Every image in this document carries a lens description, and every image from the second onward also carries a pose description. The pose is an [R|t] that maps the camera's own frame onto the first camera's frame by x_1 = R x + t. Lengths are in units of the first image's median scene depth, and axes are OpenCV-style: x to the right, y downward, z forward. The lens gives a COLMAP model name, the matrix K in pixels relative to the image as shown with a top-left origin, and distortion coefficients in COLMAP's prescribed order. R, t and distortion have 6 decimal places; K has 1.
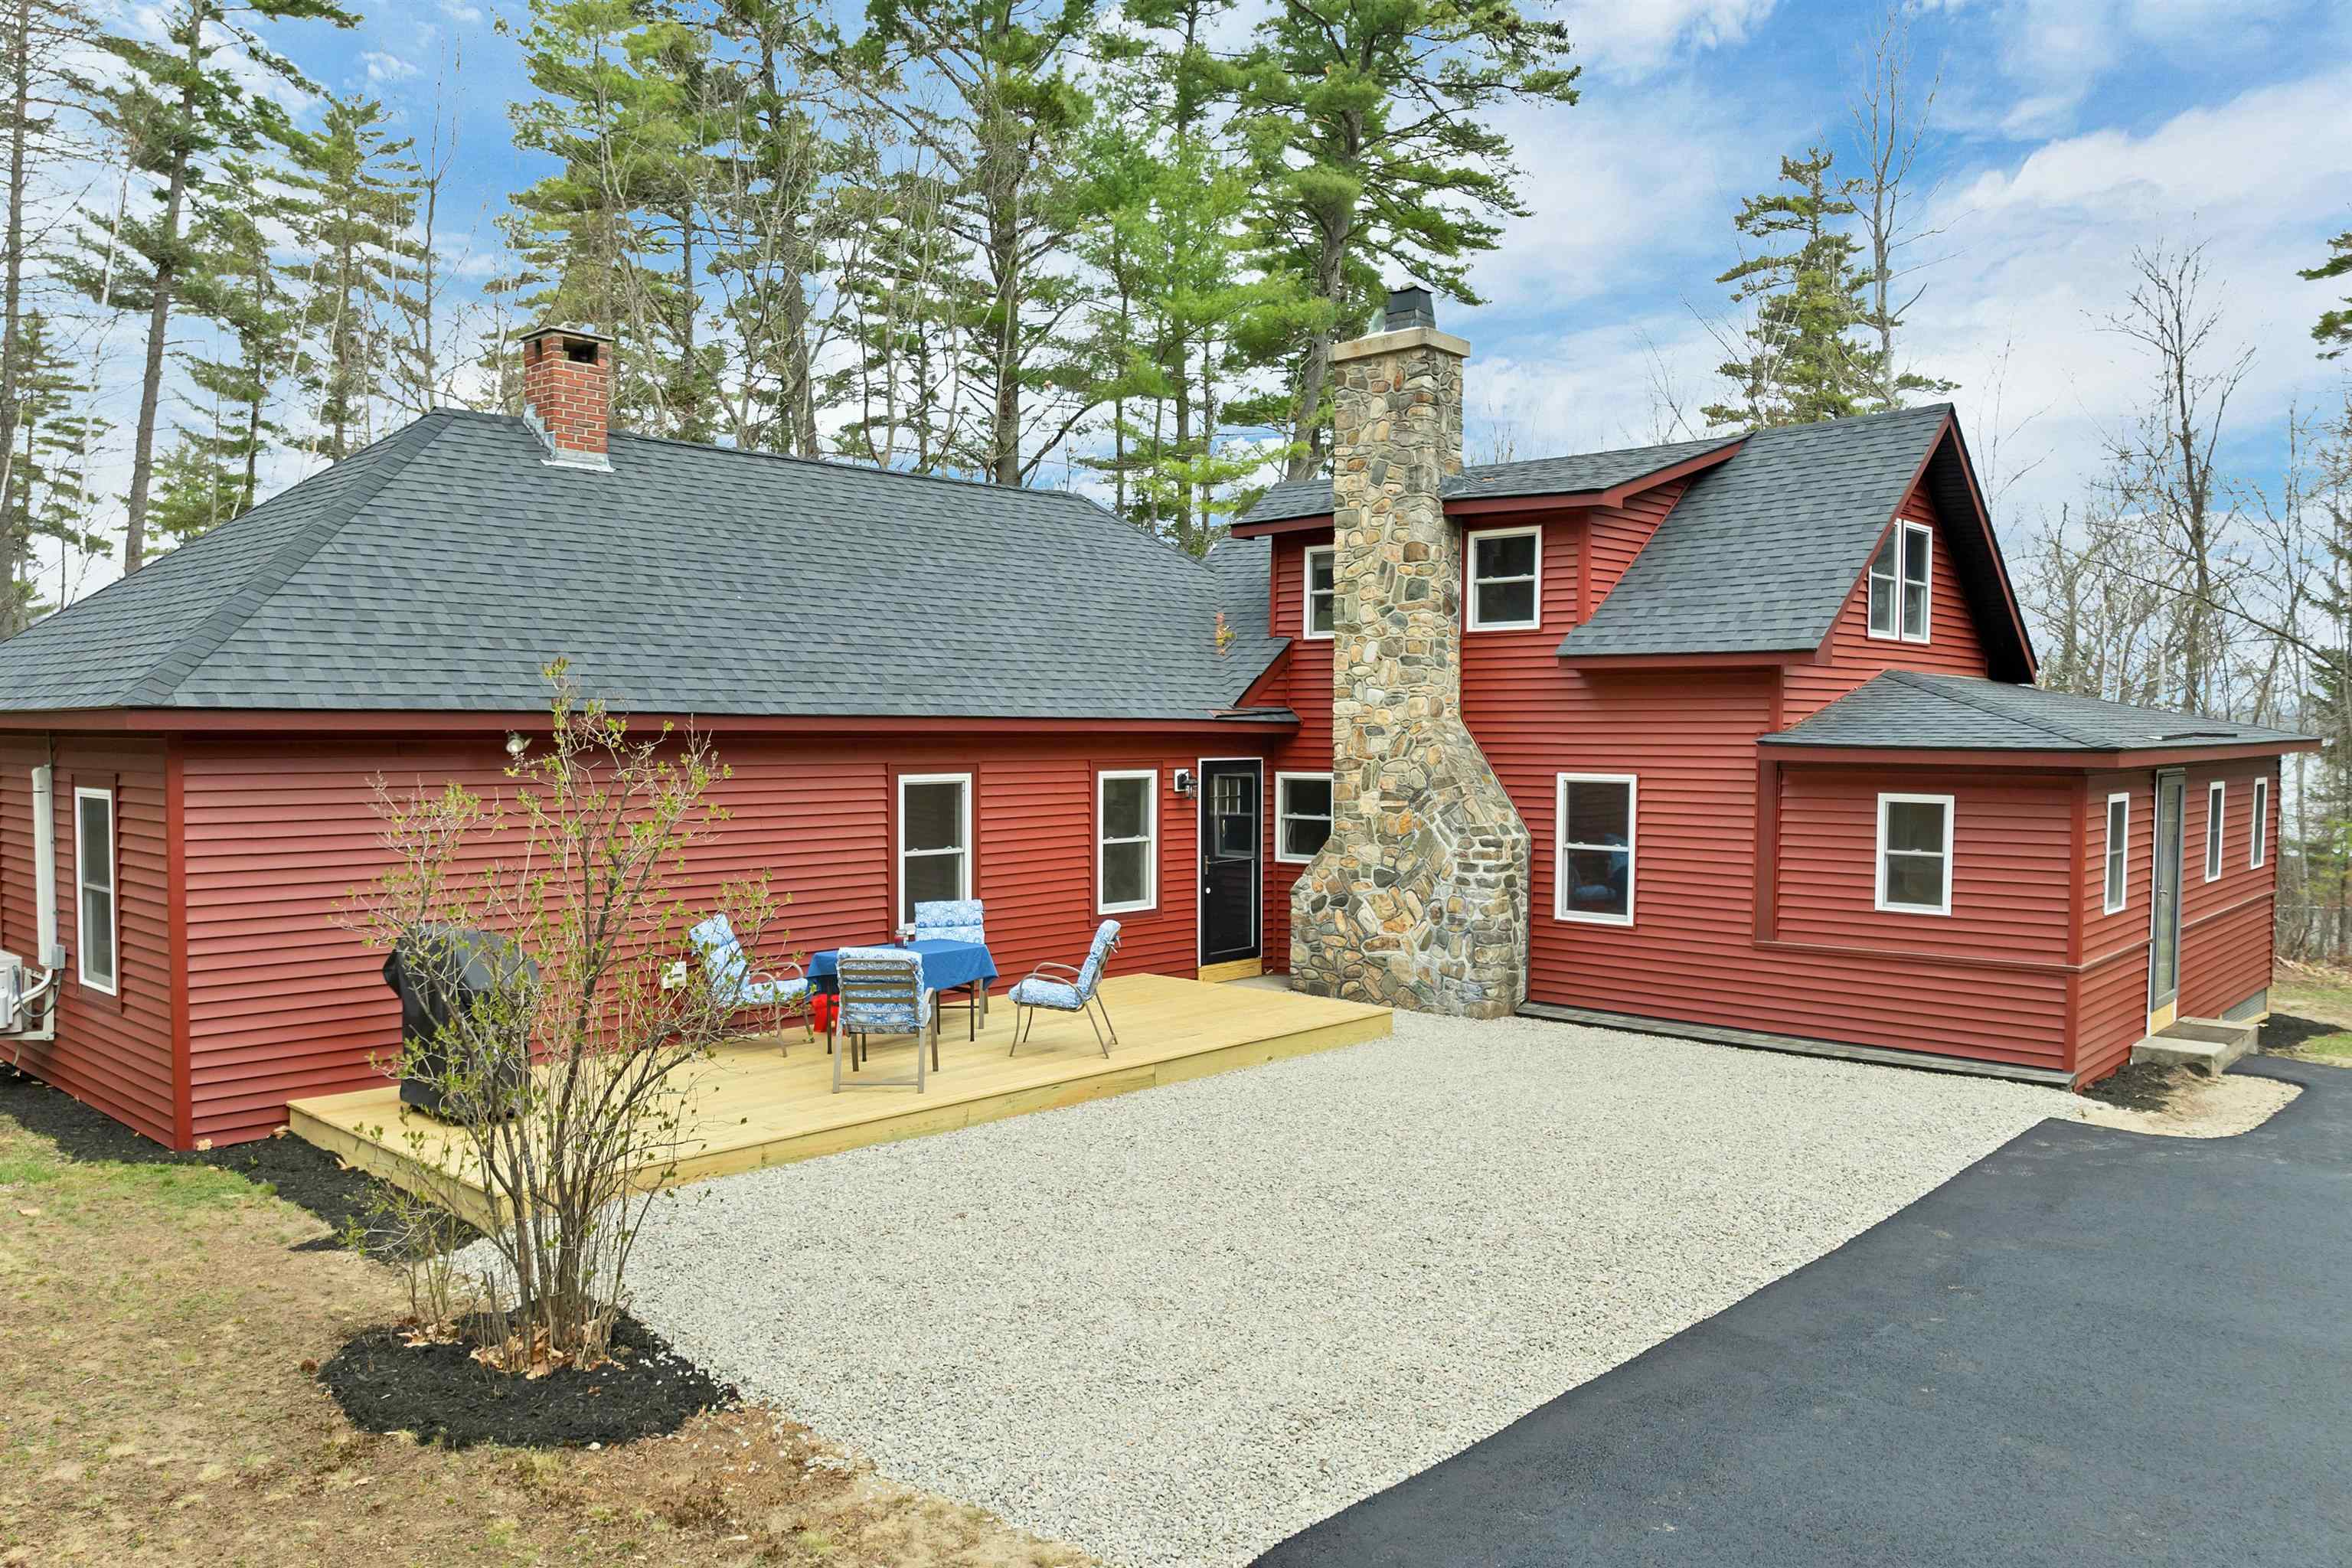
lens RADIAL K [[1701.0, 0, 1188.8], [0, 1701.0, 797.9], [0, 0, 1]] dist [-0.035487, 0.007227]
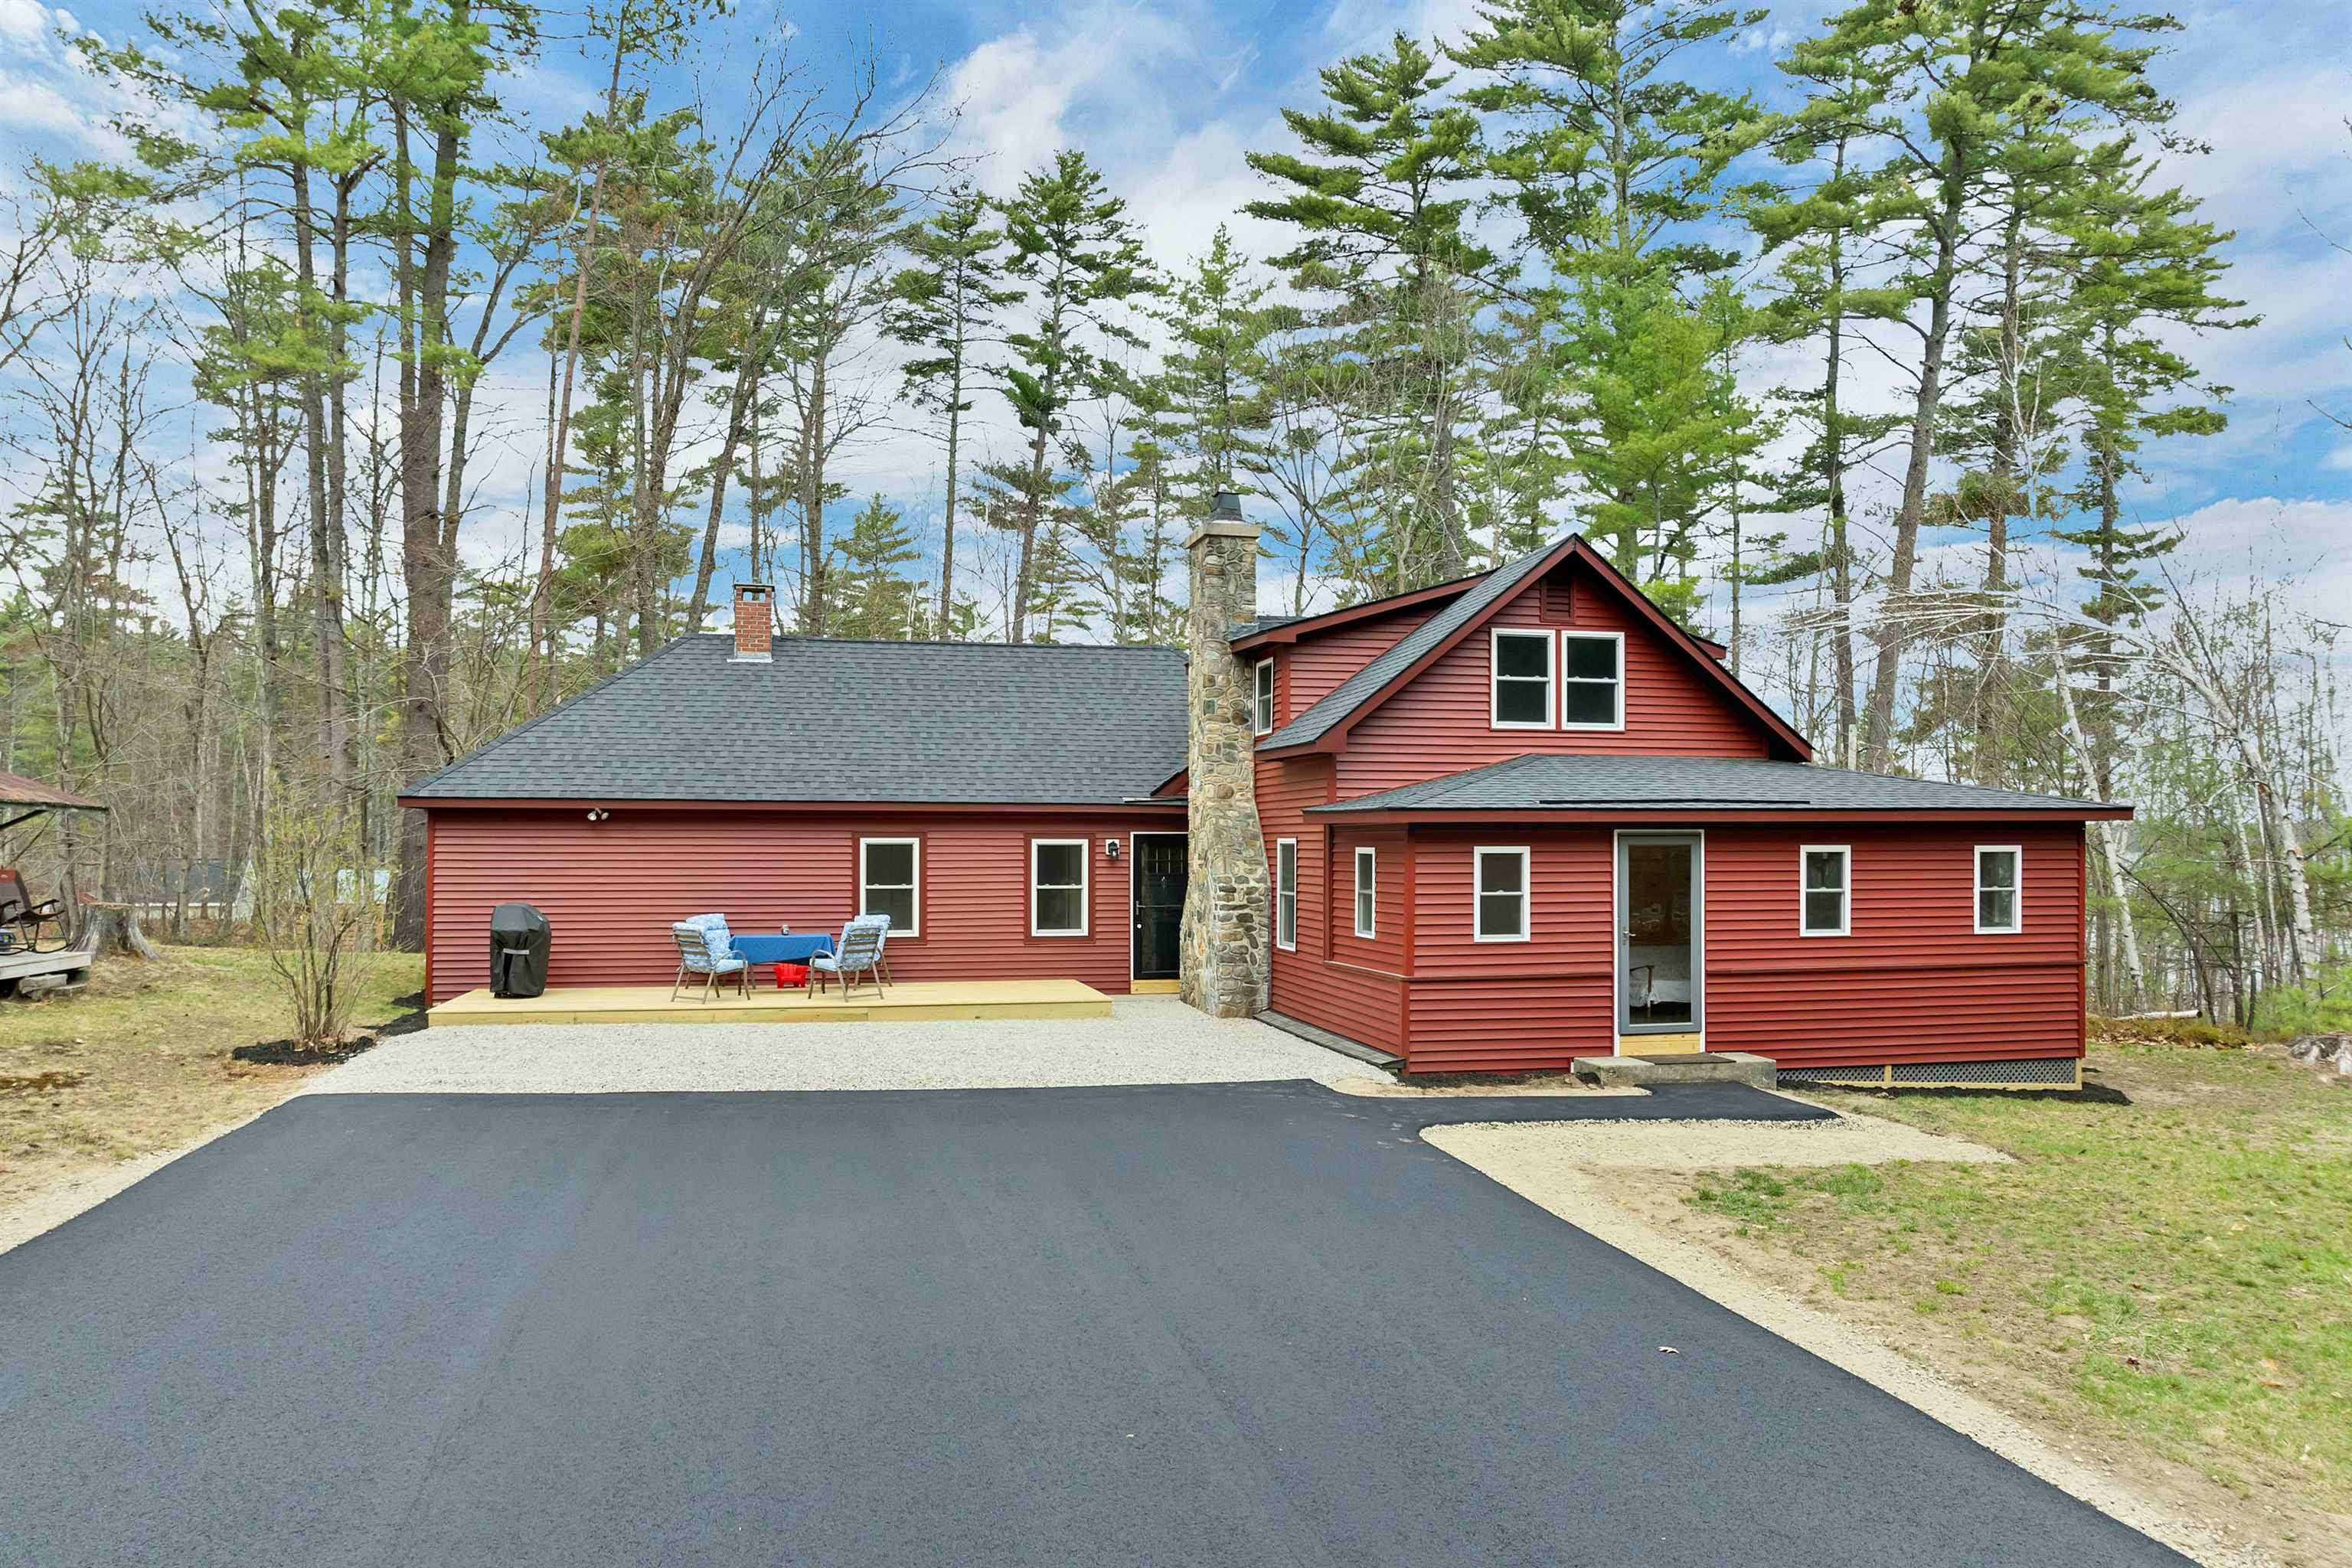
lens RADIAL K [[1701.0, 0, 1200.6], [0, 1701.0, 800.6], [0, 0, 1]] dist [-0.035487, 0.007227]
pose [[0.827058, -0.016296, -0.561880, 0.895641], [-0.022620, 0.997805, -0.062234, 0.039428], [0.561661, 0.064181, 0.824874, -0.145037]]
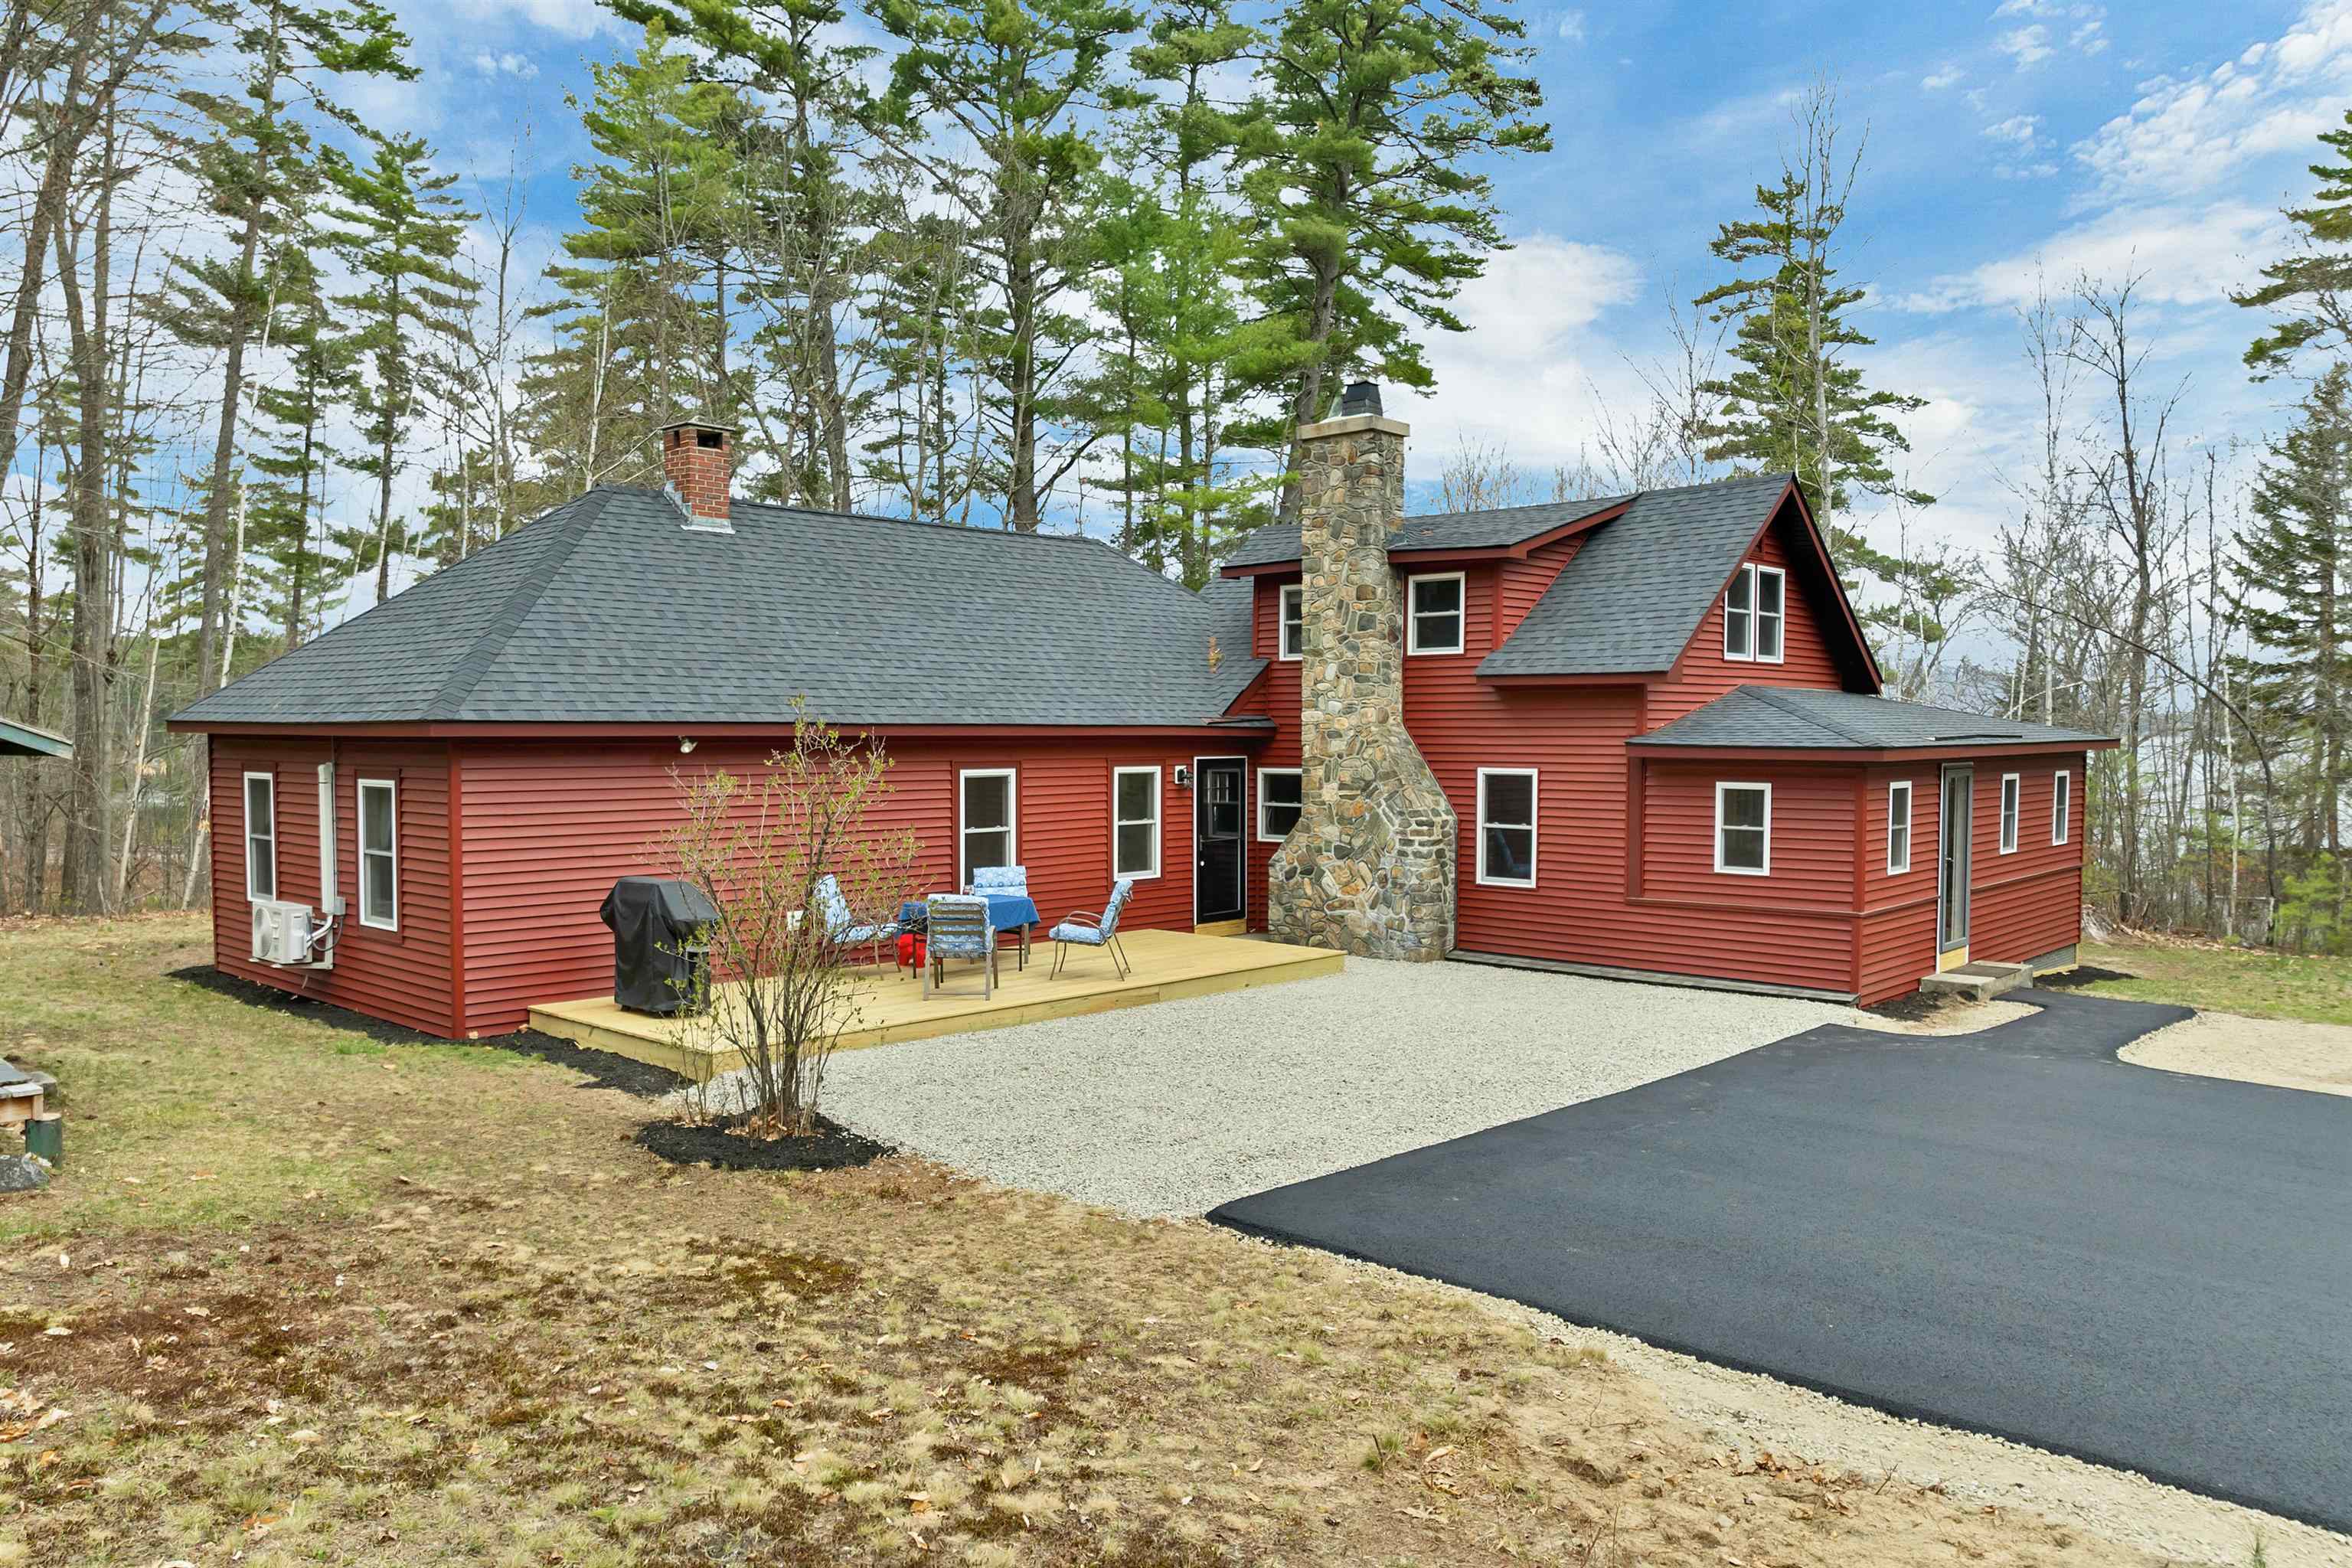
lens RADIAL K [[1701.0, 0, 1186.3], [0, 1701.0, 796.3], [0, 0, 1]] dist [-0.035487, 0.007227]
pose [[0.999983, -0.002042, -0.005437, 0.007017], [0.002031, 0.999996, -0.001958, 0.008361], [0.005441, 0.001947, 0.999983, -0.255409]]
